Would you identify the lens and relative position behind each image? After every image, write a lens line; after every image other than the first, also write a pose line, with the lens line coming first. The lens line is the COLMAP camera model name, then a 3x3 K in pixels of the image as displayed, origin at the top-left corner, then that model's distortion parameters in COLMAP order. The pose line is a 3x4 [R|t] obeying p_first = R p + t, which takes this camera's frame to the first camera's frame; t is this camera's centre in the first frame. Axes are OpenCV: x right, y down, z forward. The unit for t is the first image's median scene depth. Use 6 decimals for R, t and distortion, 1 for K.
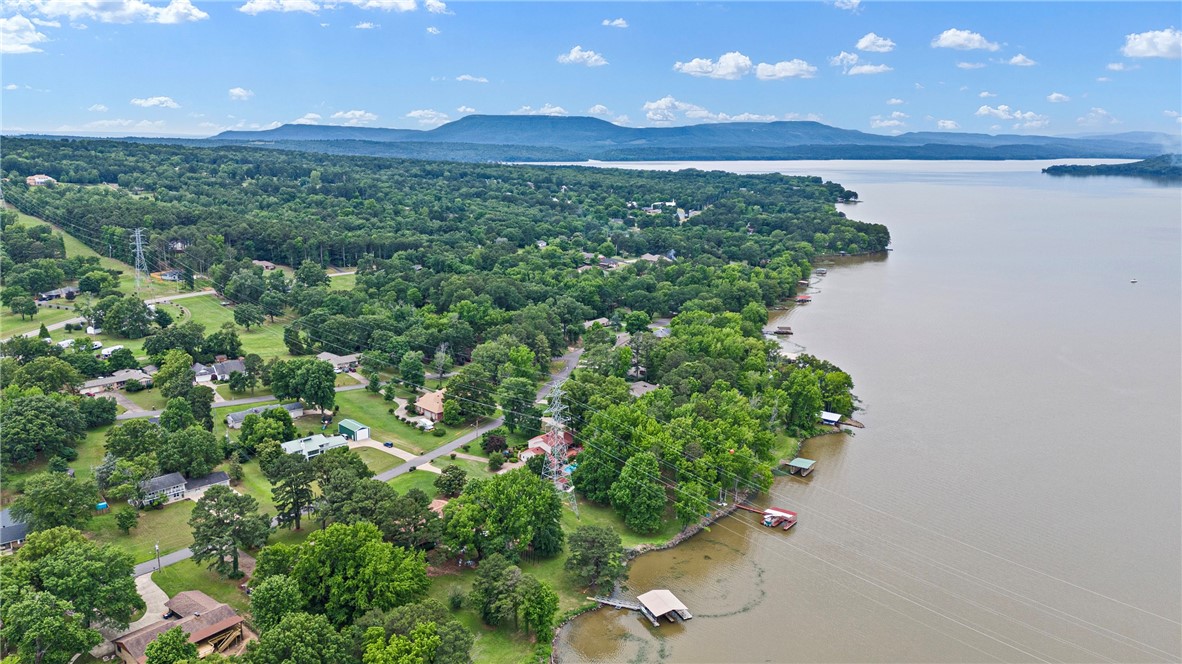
lens RADIAL K [[904.6, 0, 564.4], [0, 904.6, 335.7], [0, 0, 1]] dist [0.073197, -0.110804]
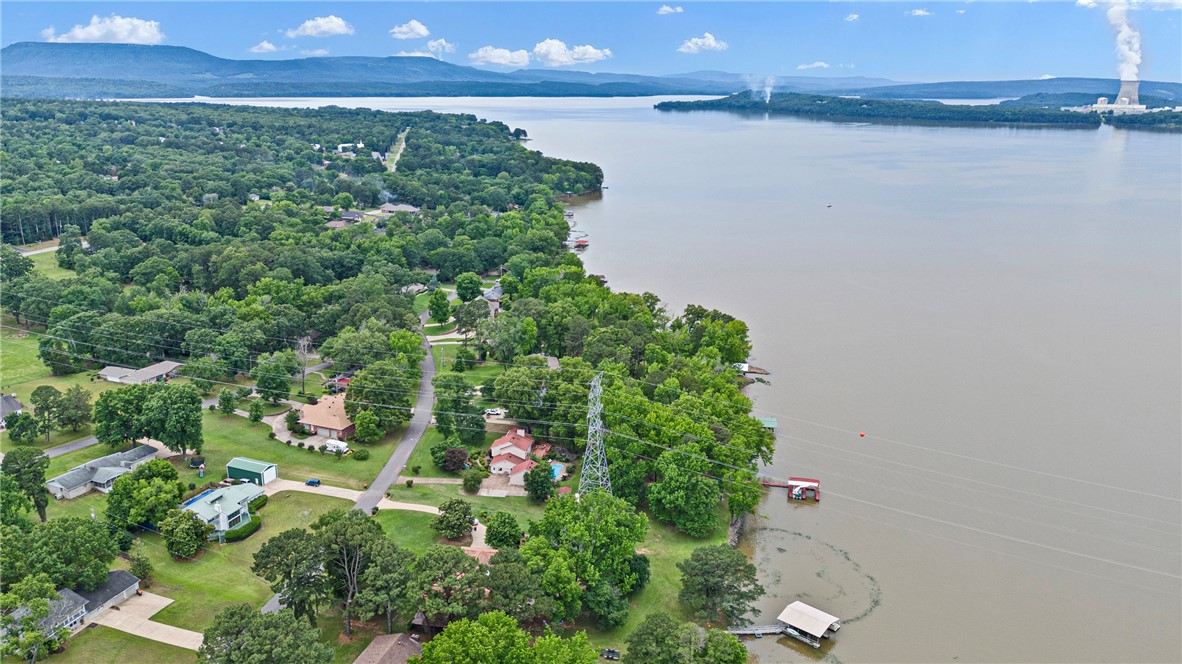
lens RADIAL K [[904.6, 0, 564.4], [0, 904.6, 335.7], [0, 0, 1]] dist [0.073197, -0.110804]
pose [[0.901634, -0.114830, 0.416976, -0.104471], [0.086776, 0.992535, 0.085694, -0.016812], [-0.423704, -0.041081, 0.904869, 0.076345]]
